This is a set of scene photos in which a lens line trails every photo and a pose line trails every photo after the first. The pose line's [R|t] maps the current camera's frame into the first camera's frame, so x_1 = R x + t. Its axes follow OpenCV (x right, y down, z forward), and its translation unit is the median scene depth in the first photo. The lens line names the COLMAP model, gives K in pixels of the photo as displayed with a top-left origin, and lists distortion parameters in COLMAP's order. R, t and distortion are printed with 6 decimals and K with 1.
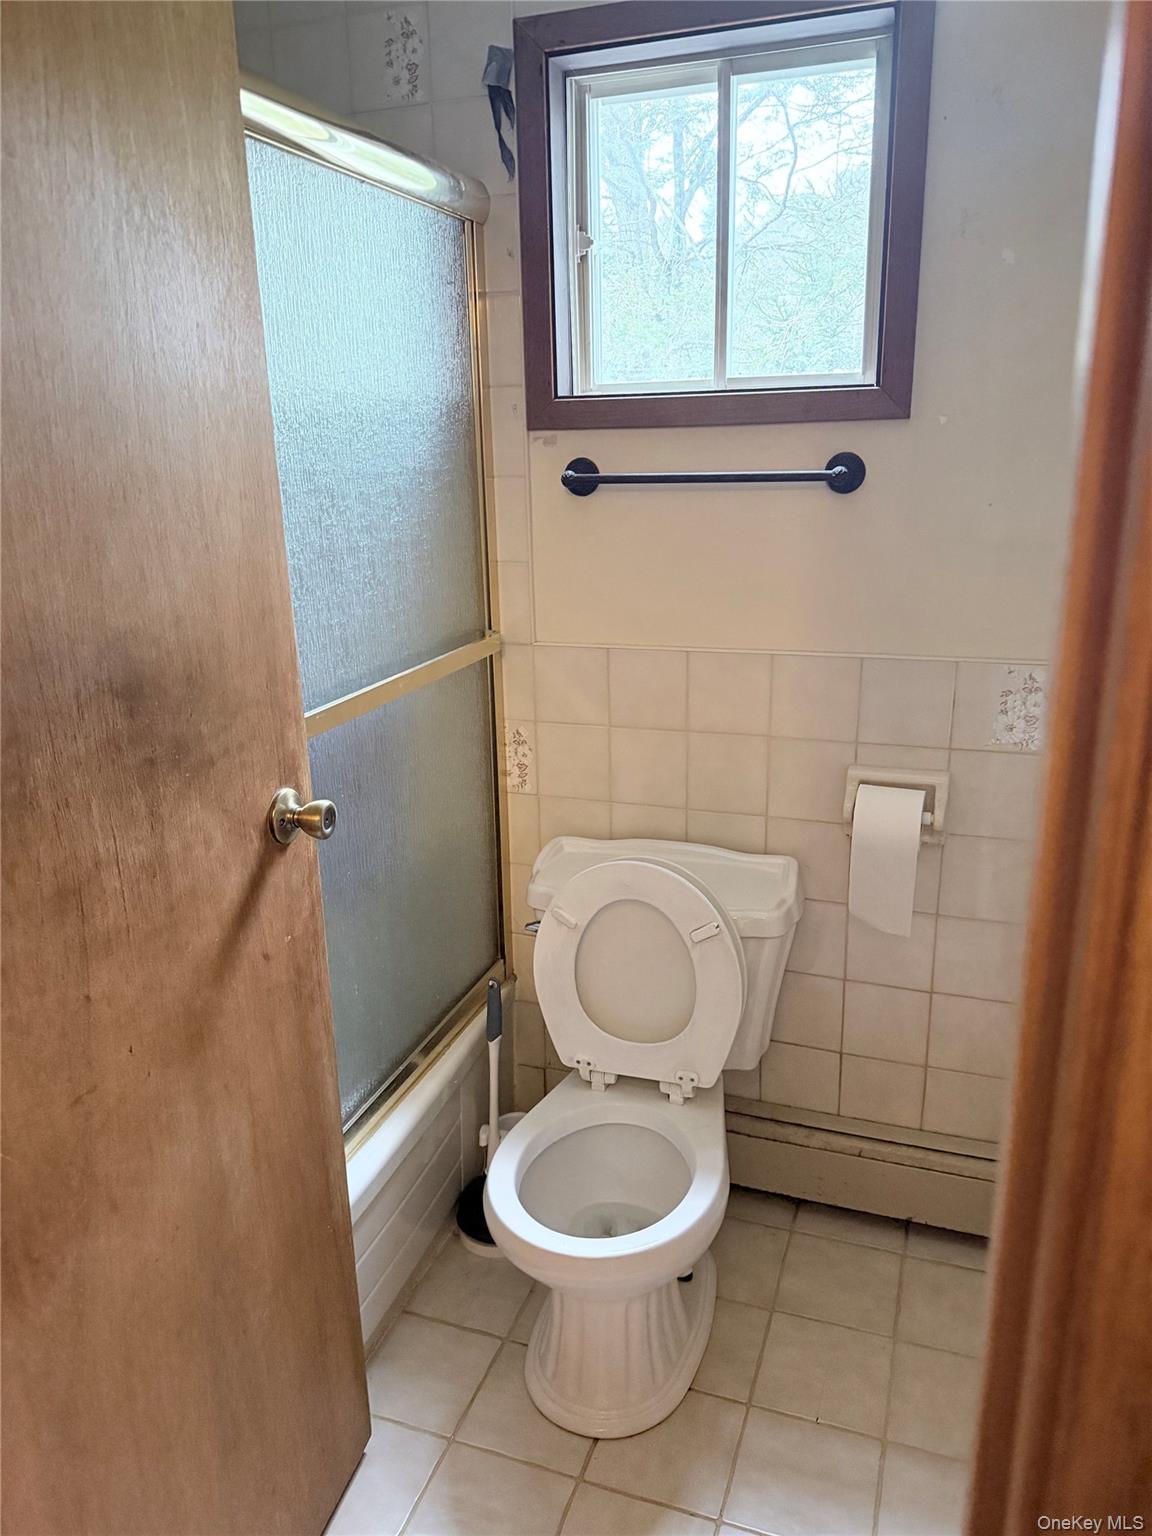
lens RADIAL K [[1104.0, 0, 578.5], [0, 1104.0, 767.1], [0, 0, 1]] dist [0.169558, -0.242934]
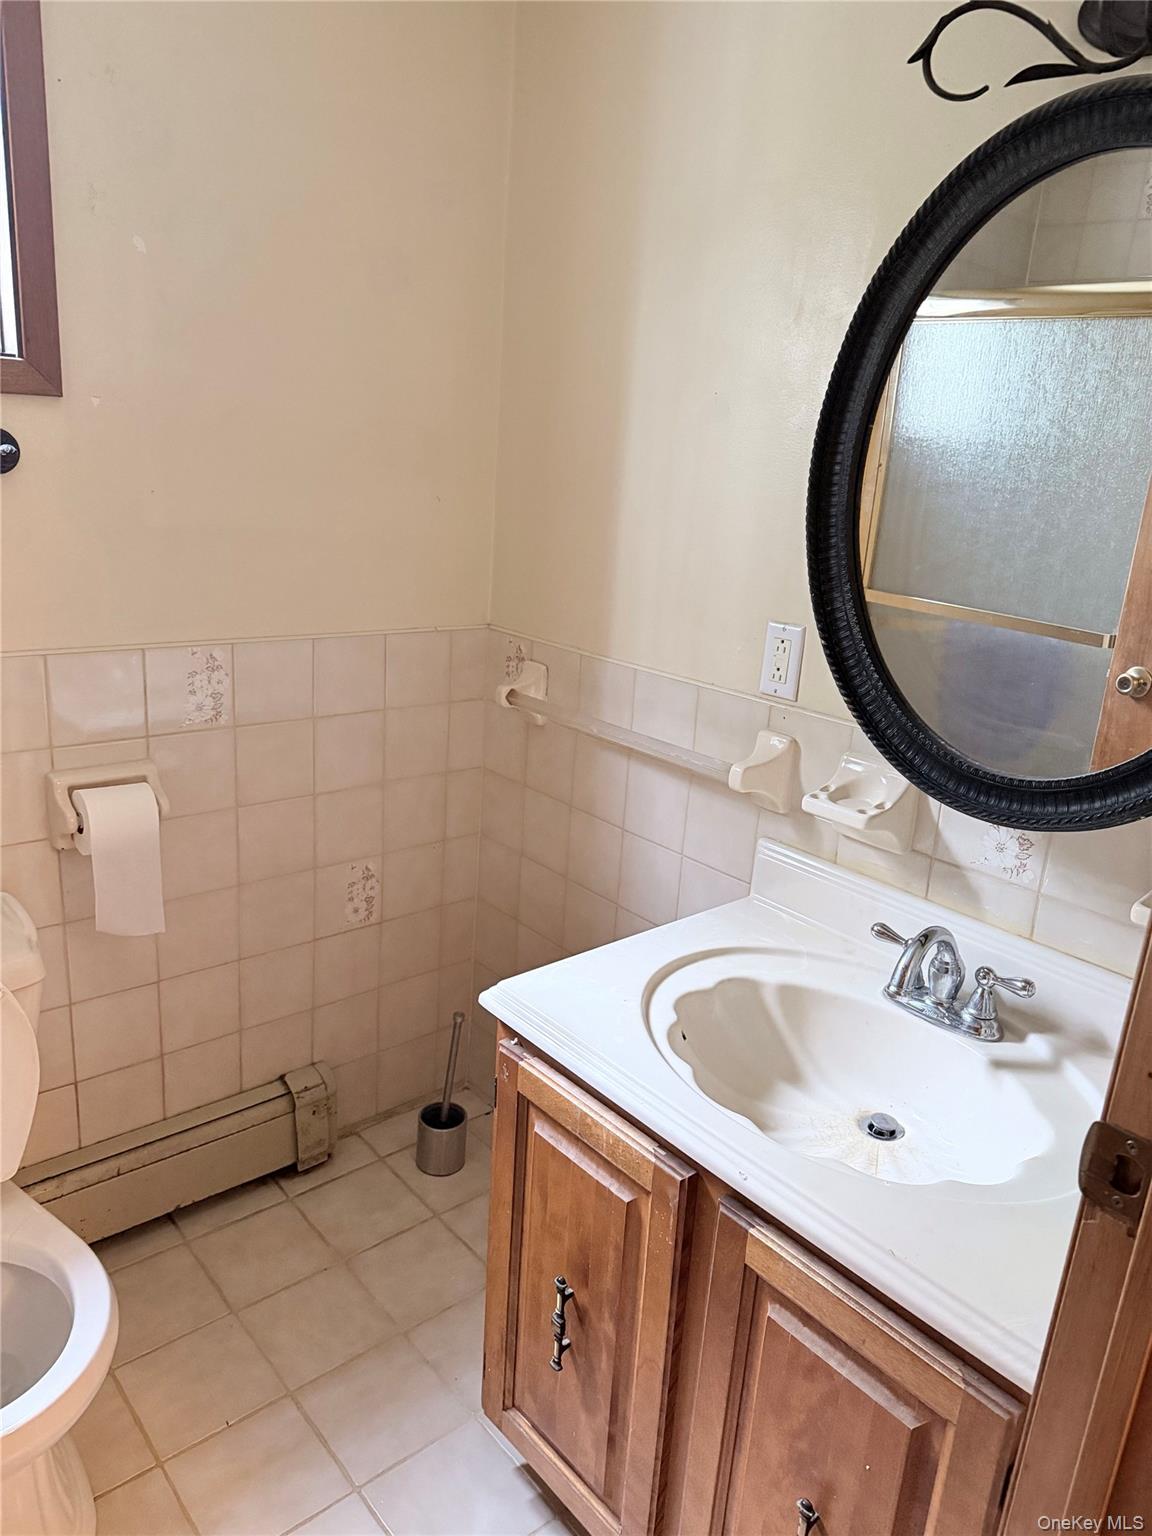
lens RADIAL K [[1104.0, 0, 578.5], [0, 1104.0, 767.1], [0, 0, 1]] dist [0.169558, -0.242934]
pose [[0.504976, -0.199944, 0.839656, -0.325170], [0.171541, 0.976642, 0.129398, -0.054702], [-0.845916, 0.078692, 0.527479, 0.158585]]
